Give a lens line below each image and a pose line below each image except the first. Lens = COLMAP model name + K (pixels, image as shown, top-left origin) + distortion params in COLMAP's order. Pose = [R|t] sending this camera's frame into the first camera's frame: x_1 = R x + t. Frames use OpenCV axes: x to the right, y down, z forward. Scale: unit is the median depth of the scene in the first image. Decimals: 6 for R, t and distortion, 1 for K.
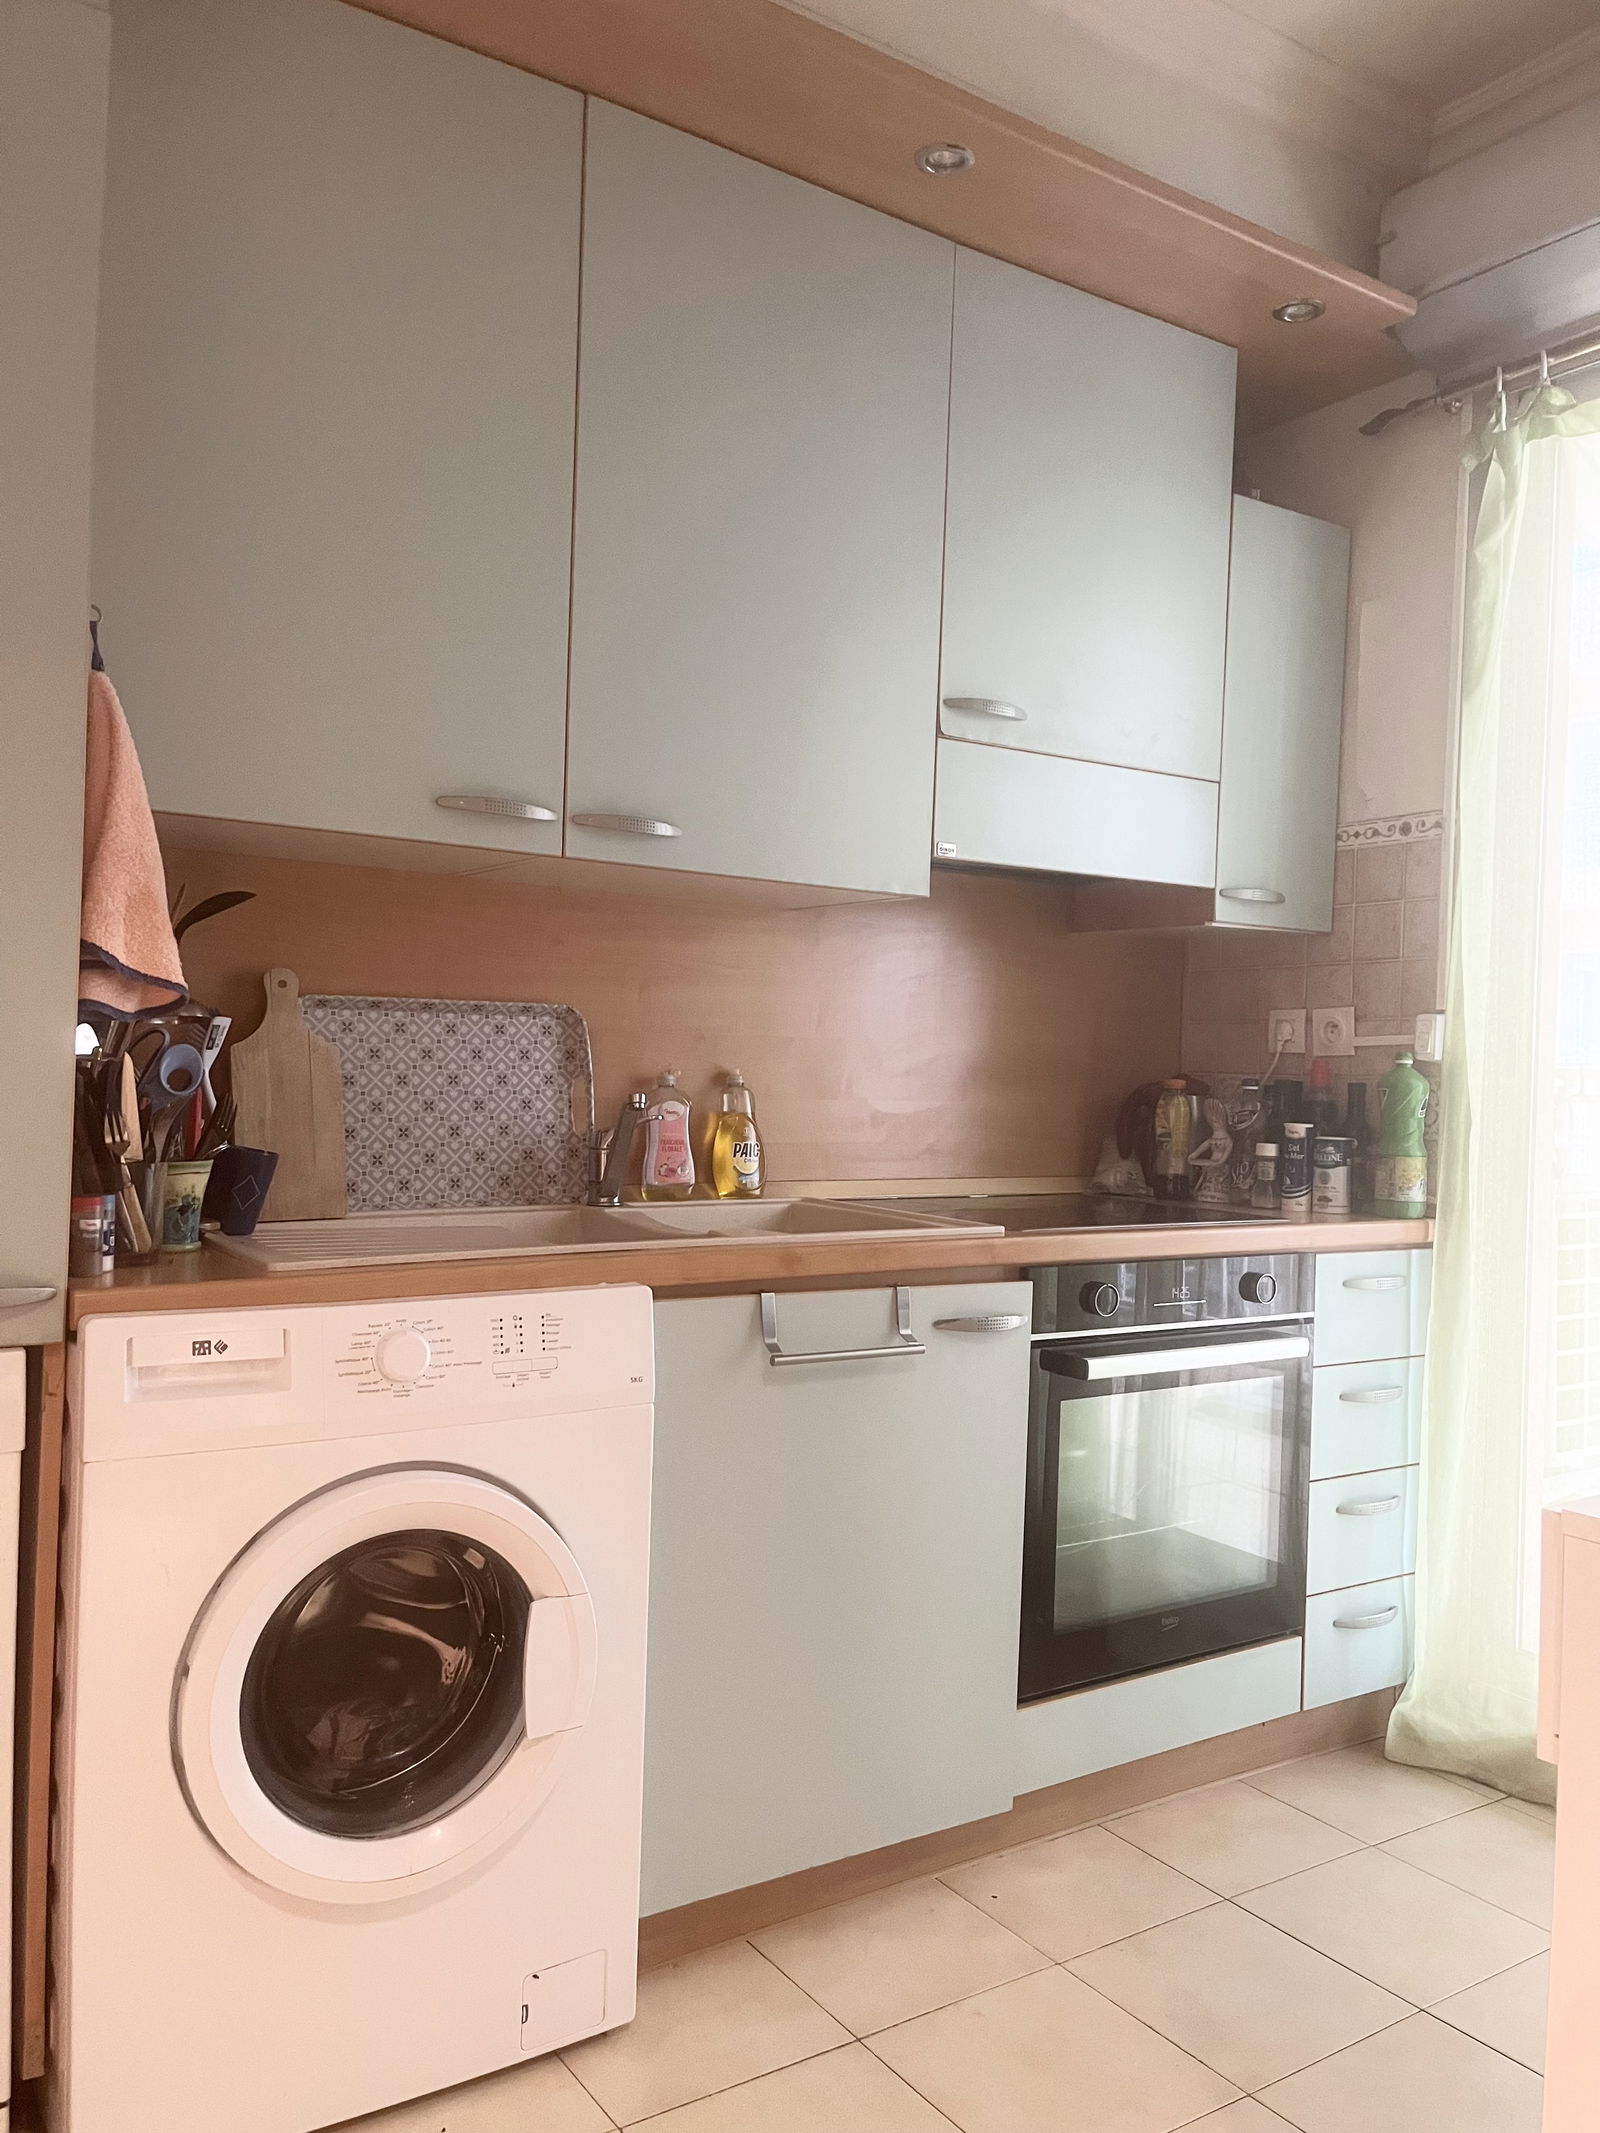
lens RADIAL K [[1614.8, 0, 783.7], [0, 1614.8, 1078.7], [0, 0, 1]] dist [0.066322, -0.084204]
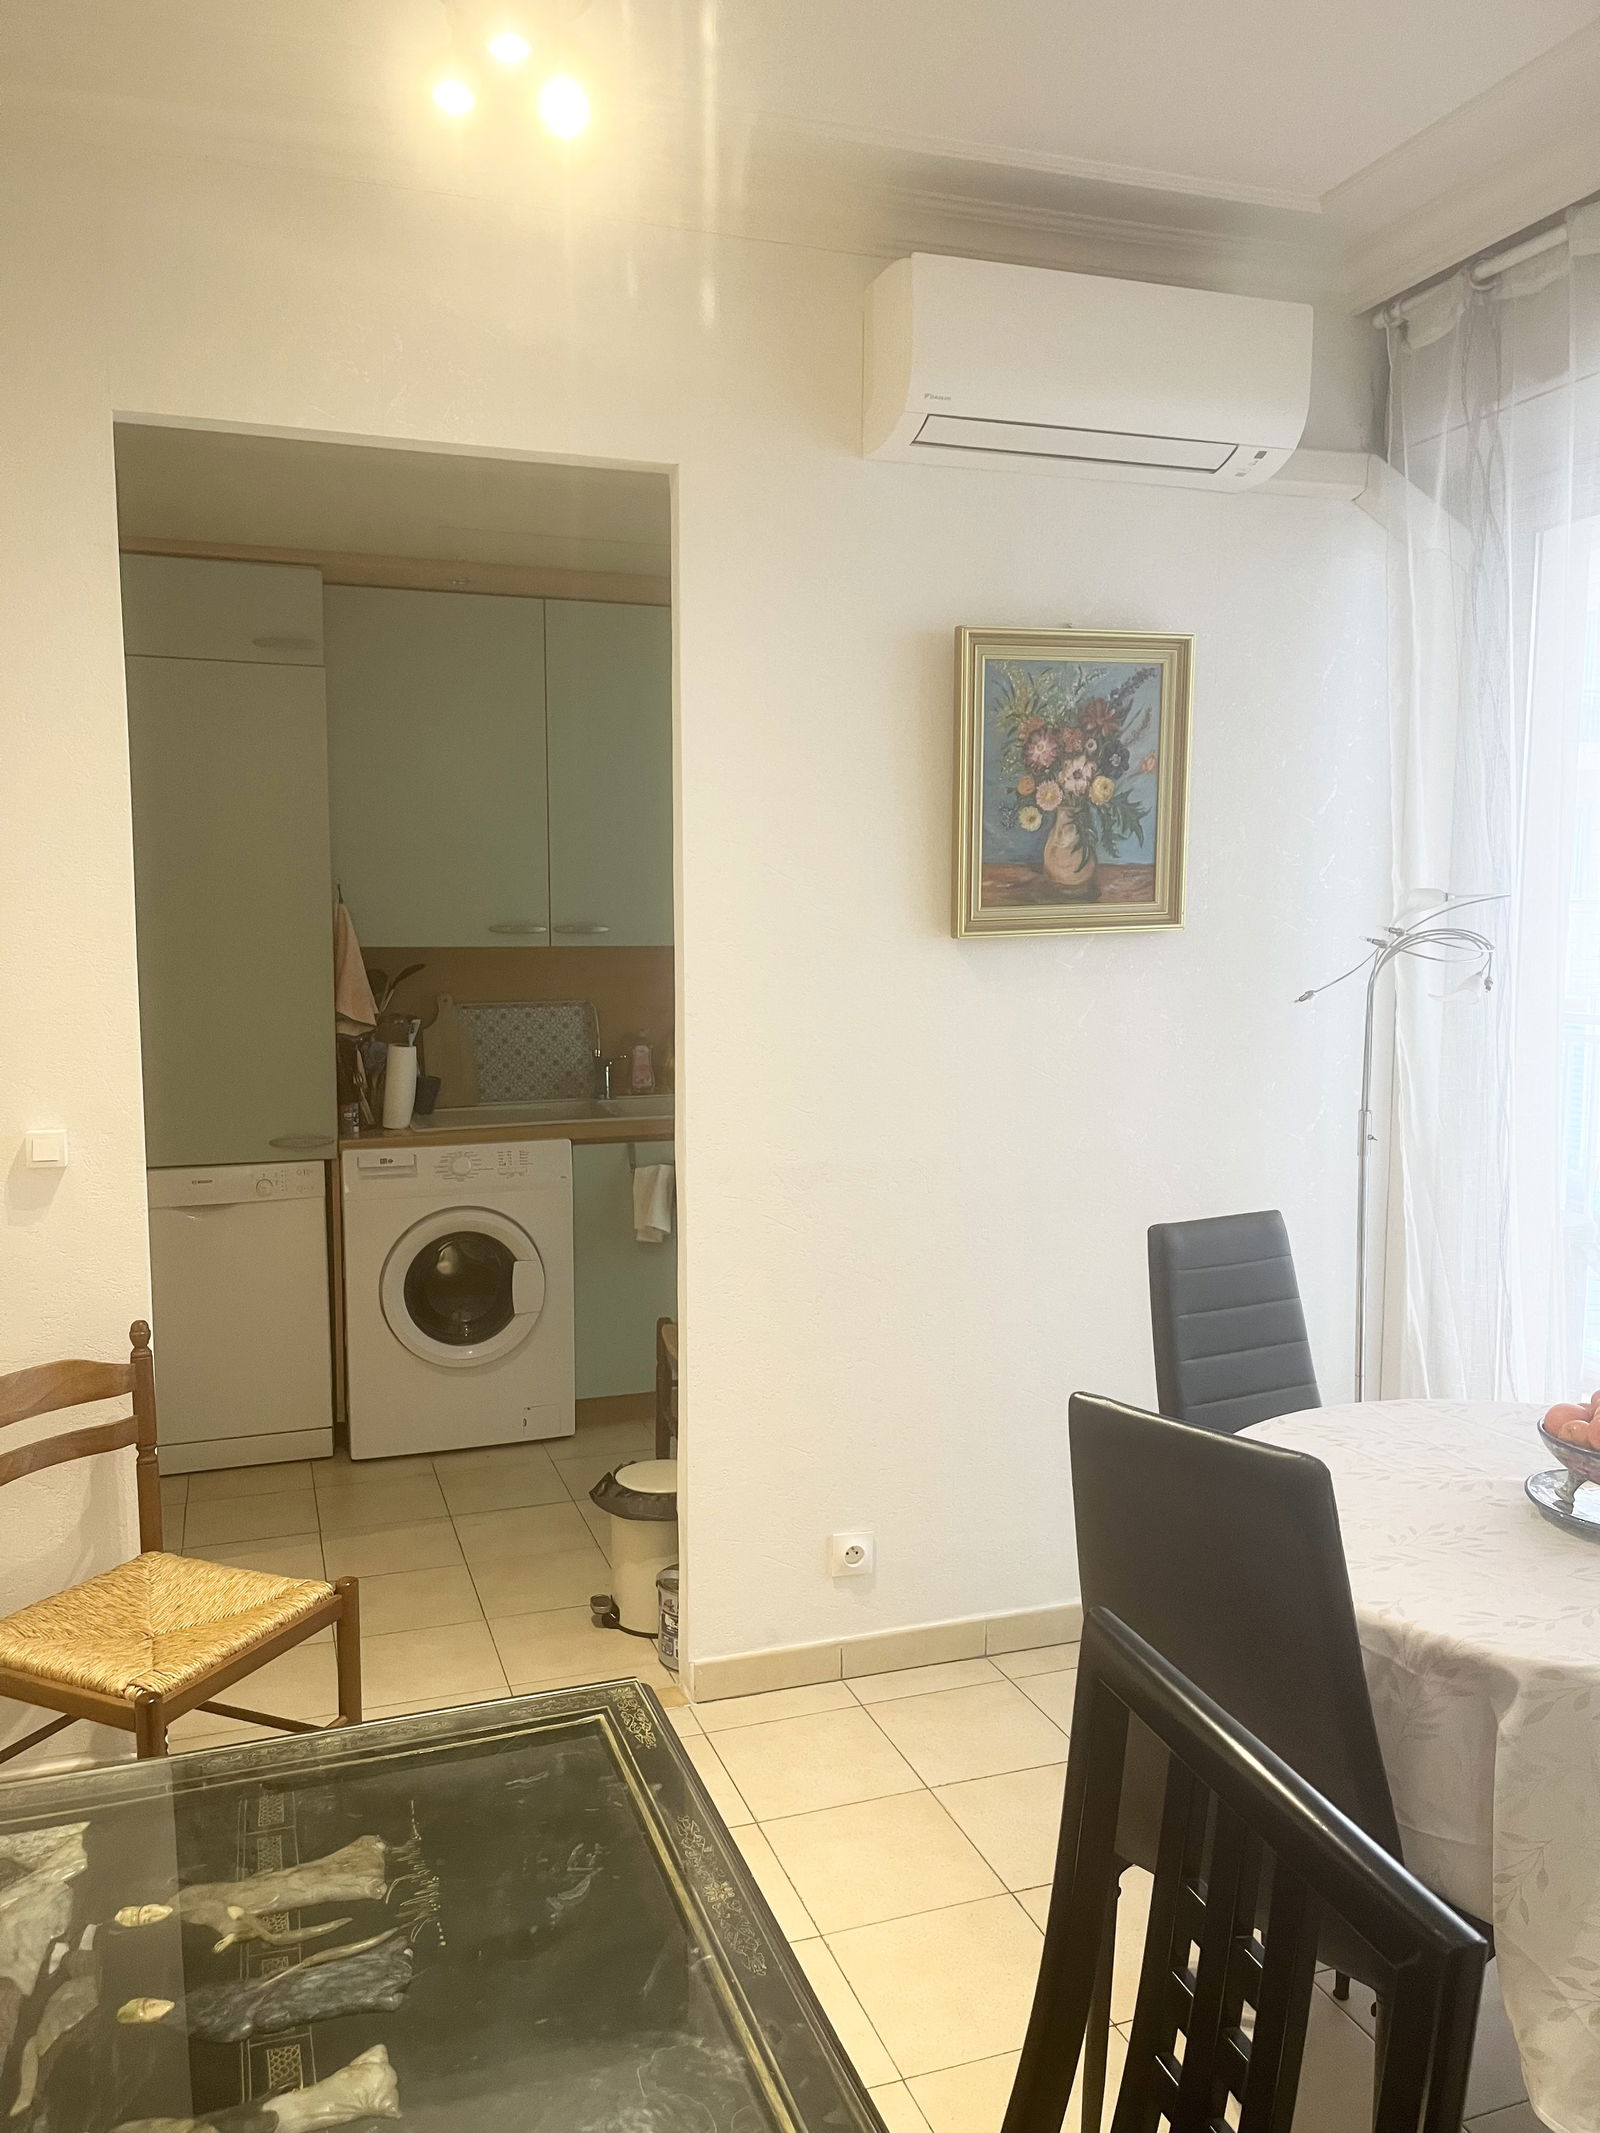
lens RADIAL K [[1614.8, 0, 796.3], [0, 1614.8, 1075.3], [0, 0, 1]] dist [0.066322, -0.084204]
pose [[0.968954, 0.000005, -0.247241, 0.890931], [0.024480, 0.995084, 0.095958, -0.199926], [0.246026, -0.099031, 0.964191, -1.296290]]
